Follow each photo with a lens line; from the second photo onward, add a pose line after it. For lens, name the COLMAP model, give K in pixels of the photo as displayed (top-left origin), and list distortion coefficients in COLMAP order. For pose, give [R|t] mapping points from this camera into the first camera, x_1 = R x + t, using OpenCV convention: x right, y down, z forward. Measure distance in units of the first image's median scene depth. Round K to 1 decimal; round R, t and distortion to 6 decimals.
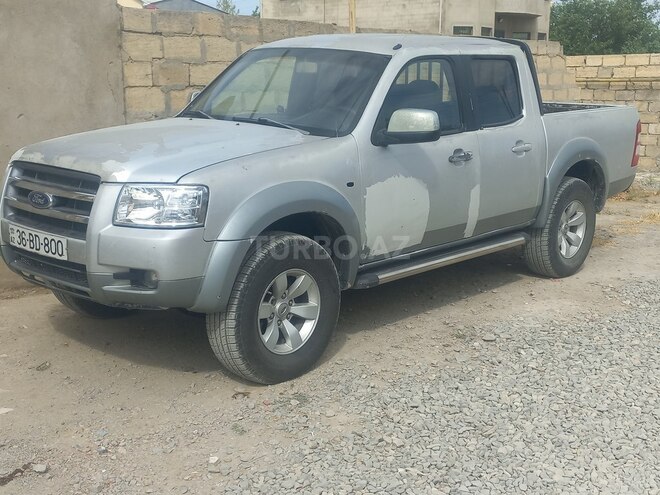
lens RADIAL K [[819.6, 0, 294.8], [0, 819.6, 282.7], [0, 0, 1]] dist [0.052555, 0.028931]
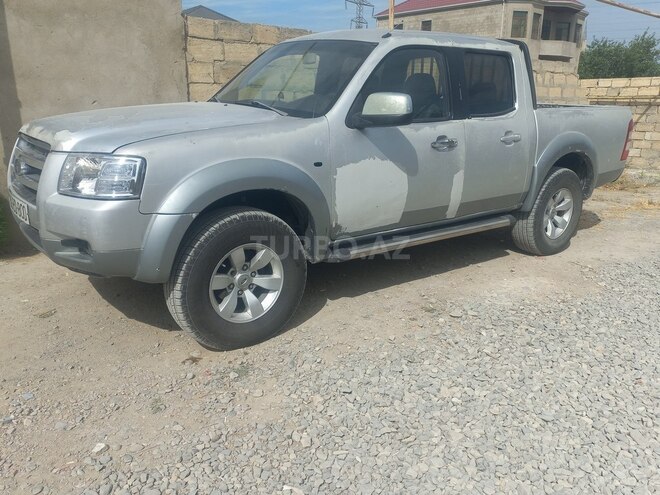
lens RADIAL K [[513.9, 0, 314.3], [0, 513.9, 261.2], [0, 0, 1]] dist [0.061085, -0.048328]
pose [[0.986943, 0.060712, -0.149192, 0.161367], [-0.052470, 0.996903, 0.058578, -0.033552], [0.152286, -0.049986, 0.987072, 0.335761]]
